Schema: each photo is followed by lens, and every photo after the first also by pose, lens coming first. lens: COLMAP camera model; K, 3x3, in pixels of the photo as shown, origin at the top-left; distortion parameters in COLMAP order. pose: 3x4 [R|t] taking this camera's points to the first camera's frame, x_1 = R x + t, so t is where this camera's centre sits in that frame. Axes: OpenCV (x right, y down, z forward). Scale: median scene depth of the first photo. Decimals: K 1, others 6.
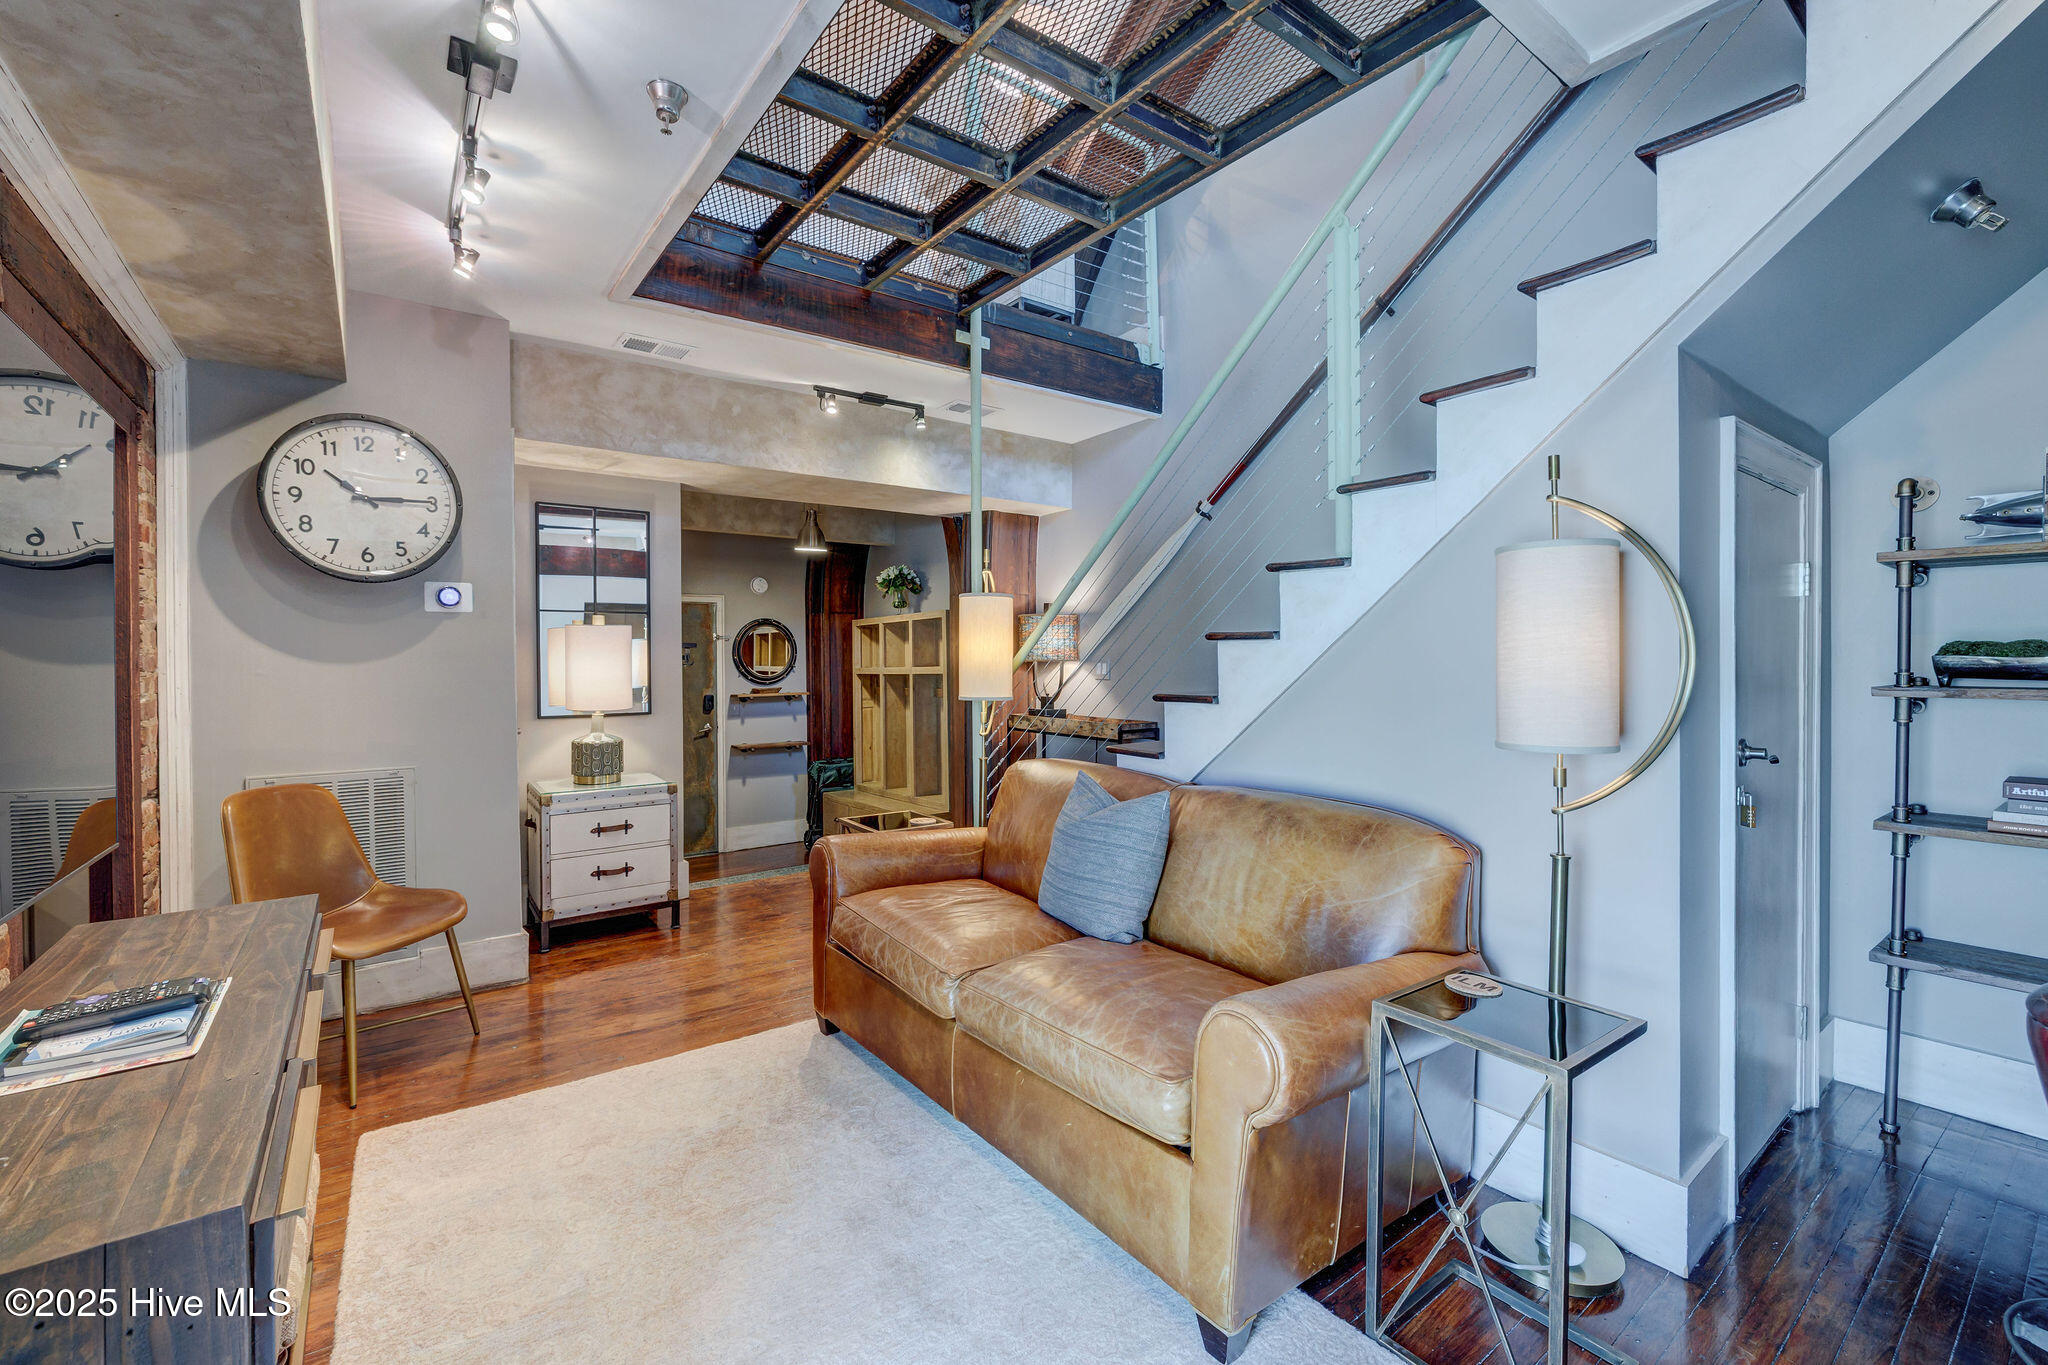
lens RADIAL K [[866.8, 0, 1023.1], [0, 866.8, 670.0], [0, 0, 1]] dist [-0.001223, 0.000350]
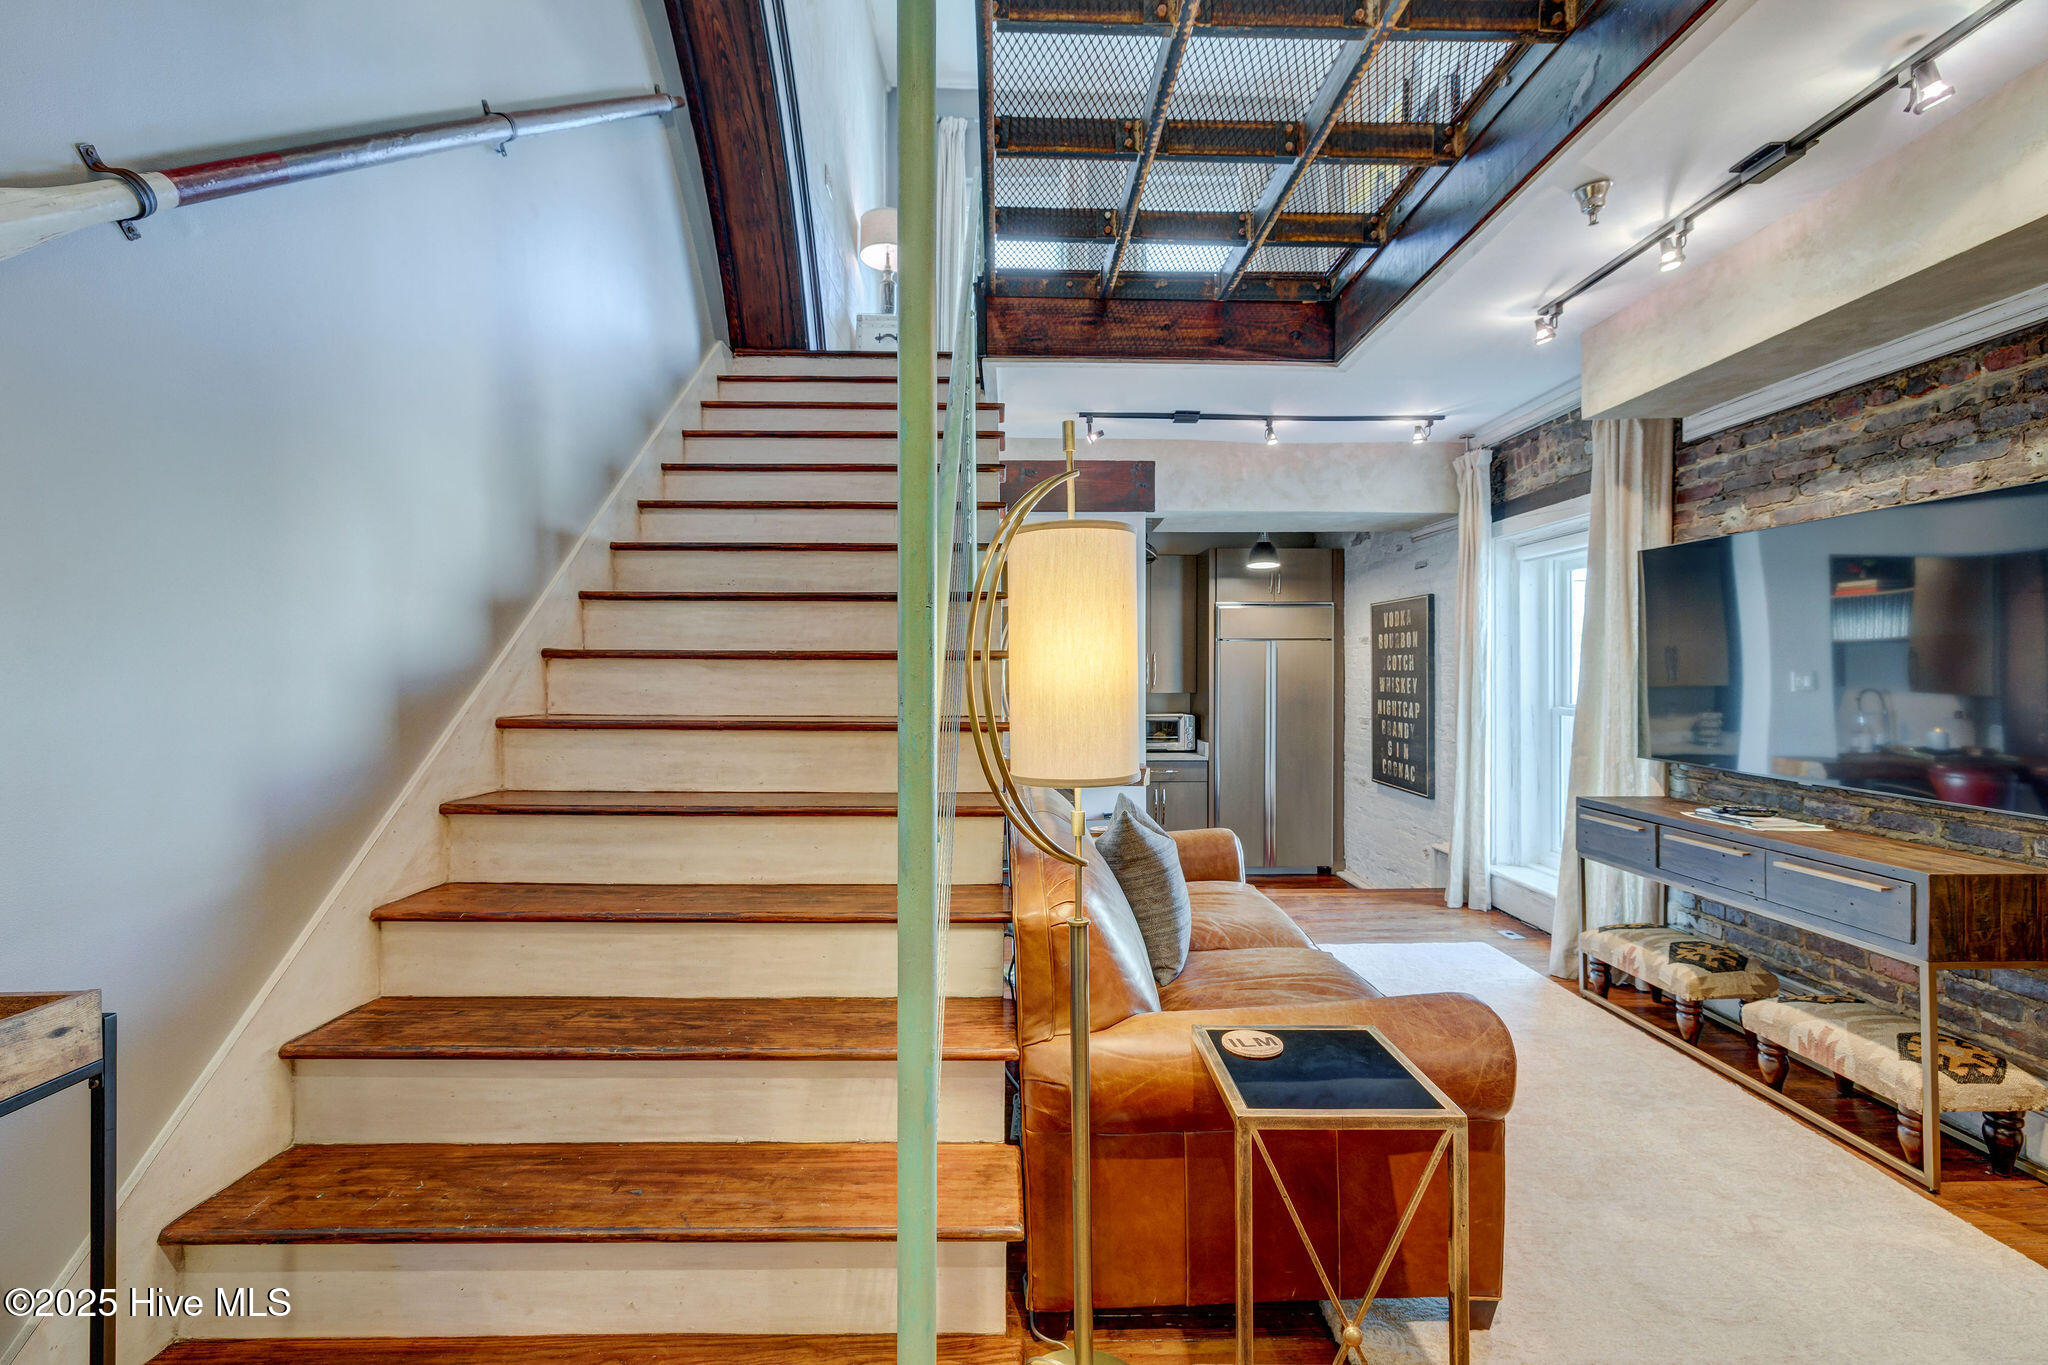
lens RADIAL K [[863.1, 0, 1025.0], [0, 863.1, 673.3], [0, 0, 1]] dist [0.000008, -0.000214]
pose [[-0.811852, 0.010522, 0.583768, -0.135532], [0.017214, 0.999834, 0.005919, -0.008270], [-0.583609, 0.014854, -0.811899, 0.676007]]
